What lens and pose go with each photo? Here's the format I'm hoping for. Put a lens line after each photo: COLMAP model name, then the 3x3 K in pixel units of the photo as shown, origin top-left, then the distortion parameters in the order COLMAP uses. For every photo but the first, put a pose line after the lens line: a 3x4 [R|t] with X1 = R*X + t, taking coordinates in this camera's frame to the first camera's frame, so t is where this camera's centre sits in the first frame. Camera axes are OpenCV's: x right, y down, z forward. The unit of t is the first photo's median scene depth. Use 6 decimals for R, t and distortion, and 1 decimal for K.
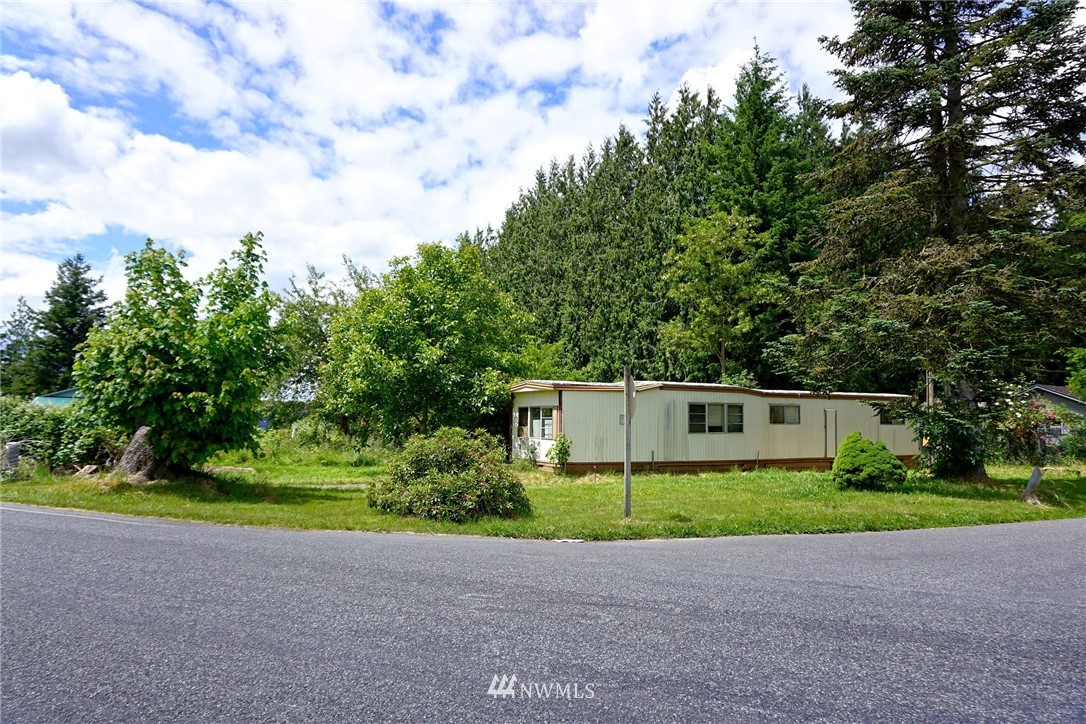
lens RADIAL K [[770.0, 0, 540.2], [0, 770.0, 358.8], [0, 0, 1]] dist [-0.003952, 0.000535]
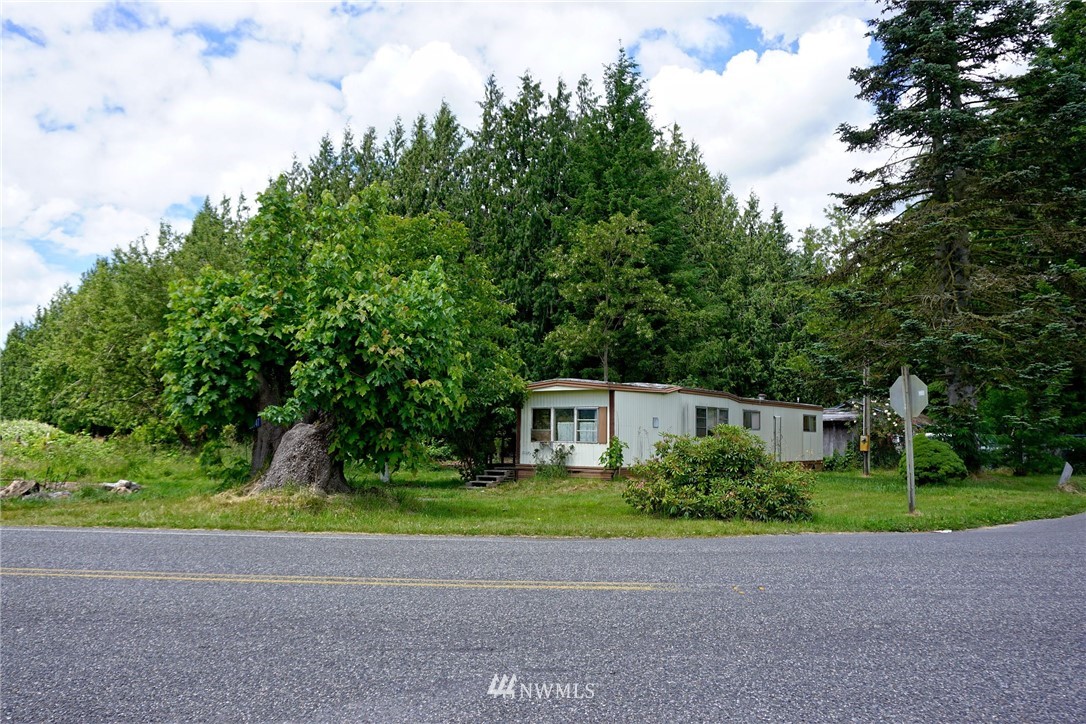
lens RADIAL K [[849.6, 0, 543.0], [0, 849.6, 362.0], [0, 0, 1]] dist [-0.009189, 0.003433]
pose [[0.911714, 0.041614, 0.408712, -0.214376], [-0.040823, 0.999109, -0.010665, 0.009461], [-0.408791, -0.006962, 0.912601, 0.041862]]
